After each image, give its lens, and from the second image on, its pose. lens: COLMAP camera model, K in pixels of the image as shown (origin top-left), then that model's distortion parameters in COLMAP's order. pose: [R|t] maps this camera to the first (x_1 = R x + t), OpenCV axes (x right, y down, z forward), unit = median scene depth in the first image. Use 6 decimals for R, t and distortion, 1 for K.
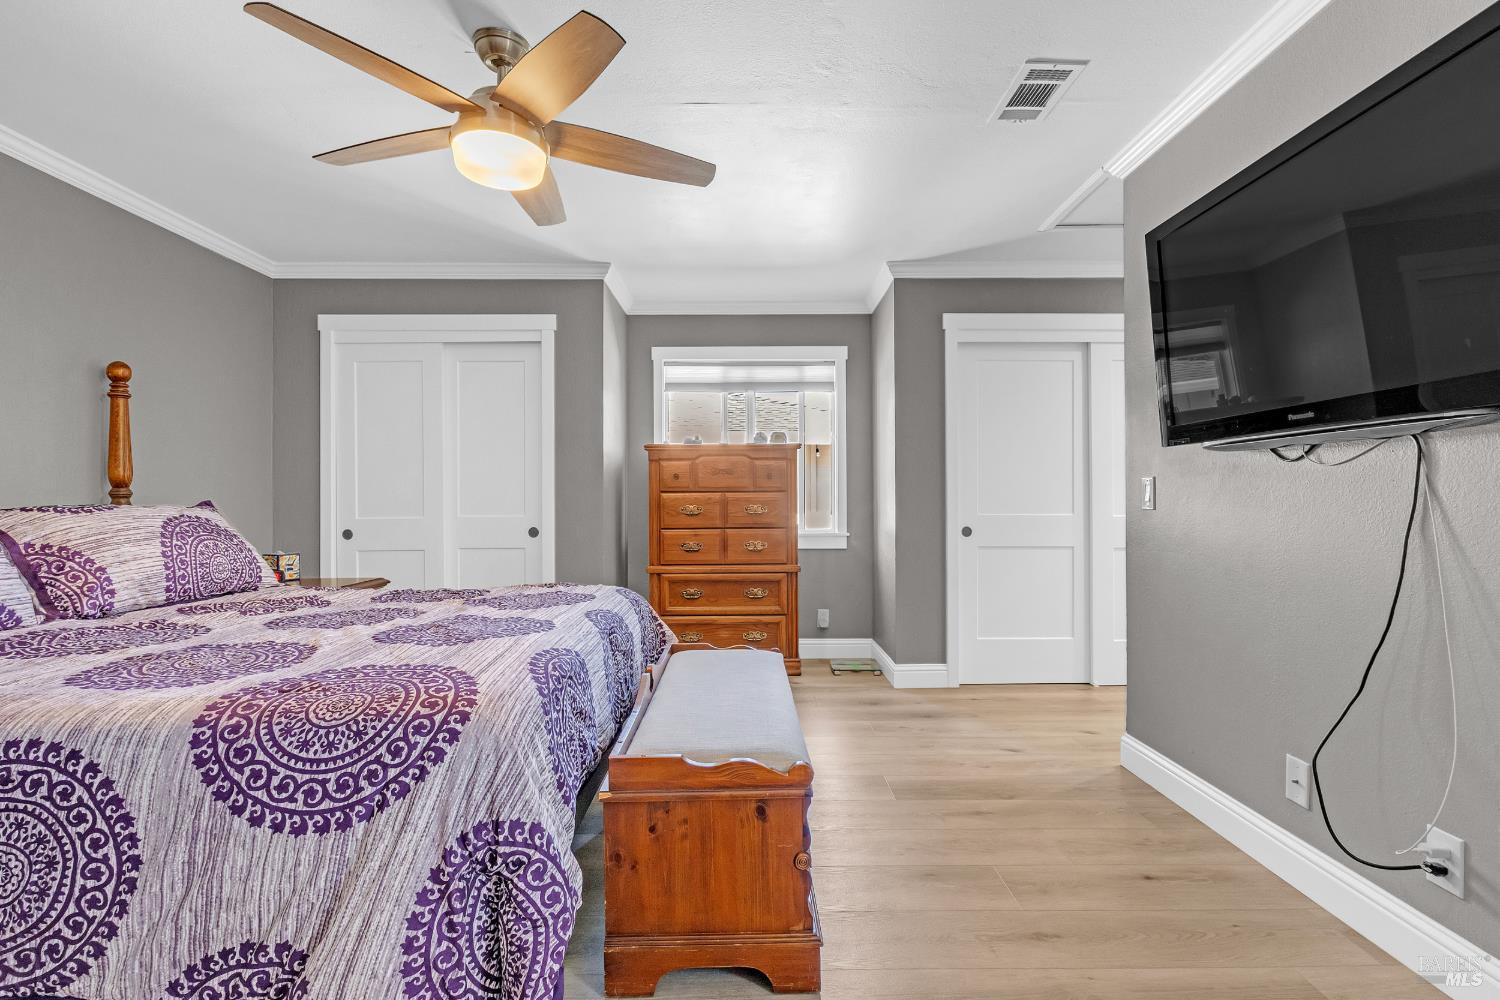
lens RADIAL K [[701.5, 0, 763.3], [0, 701.5, 500.9], [0, 0, 1]] dist [-0.008024, 0.000539]
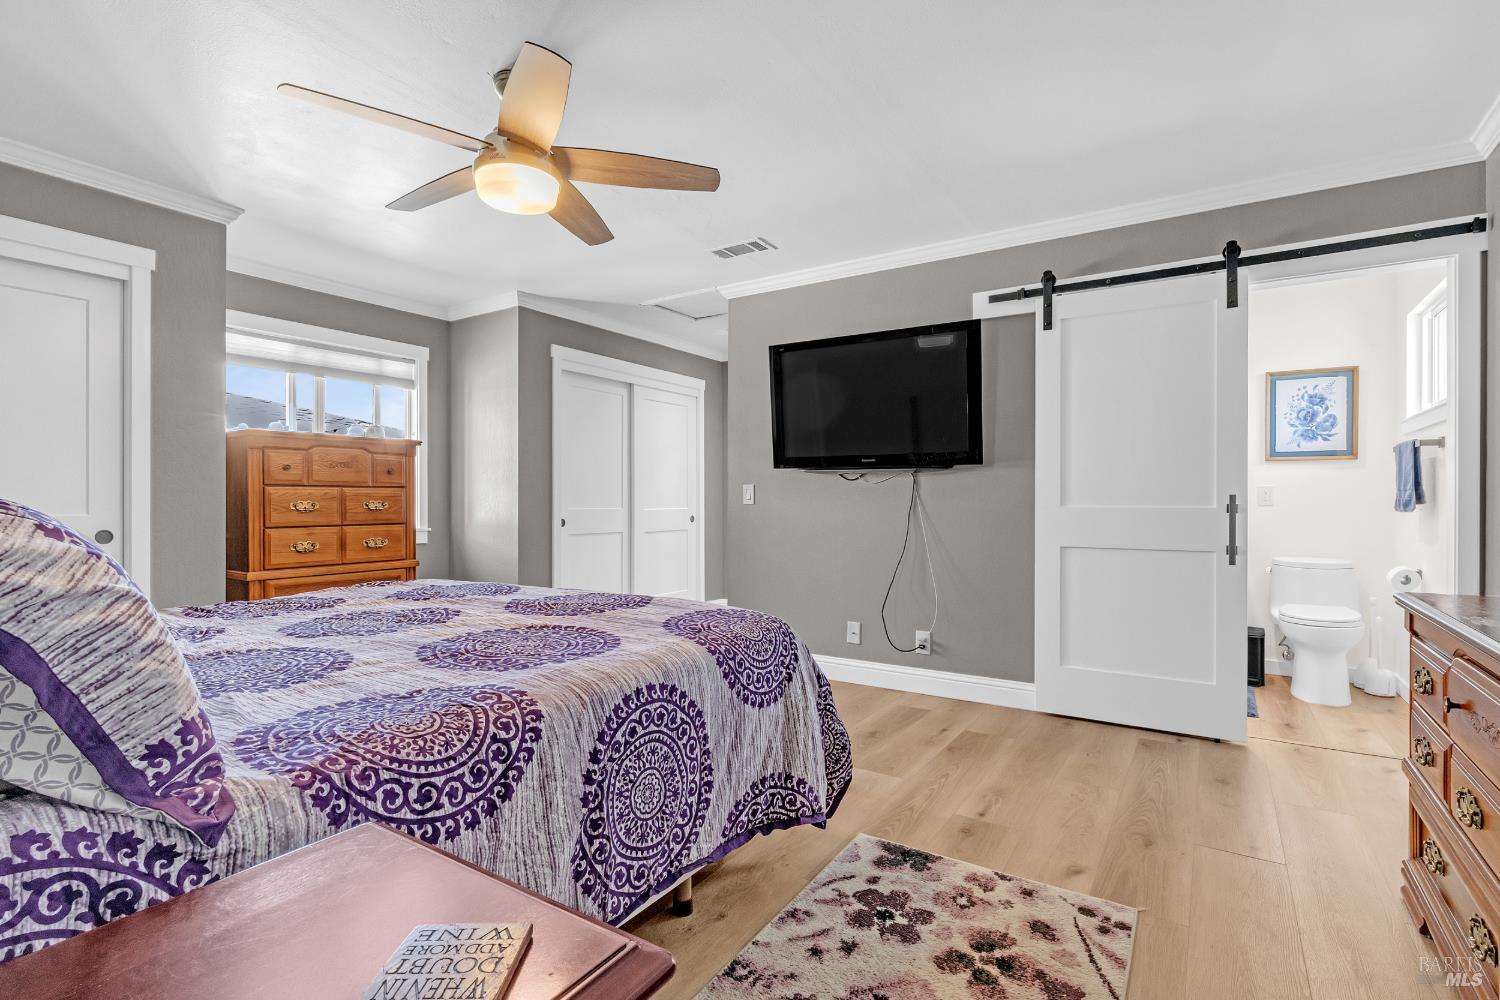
lens RADIAL K [[687.8, 0, 750.0], [0, 687.8, 500.0], [0, 0, 1]] dist [-0.004667, 0.000045]
pose [[0.568271, 0.004161, 0.822831, -0.891470], [-0.006403, 0.999979, -0.000635, 0.003732], [-0.822816, -0.004908, 0.568286, 0.064885]]
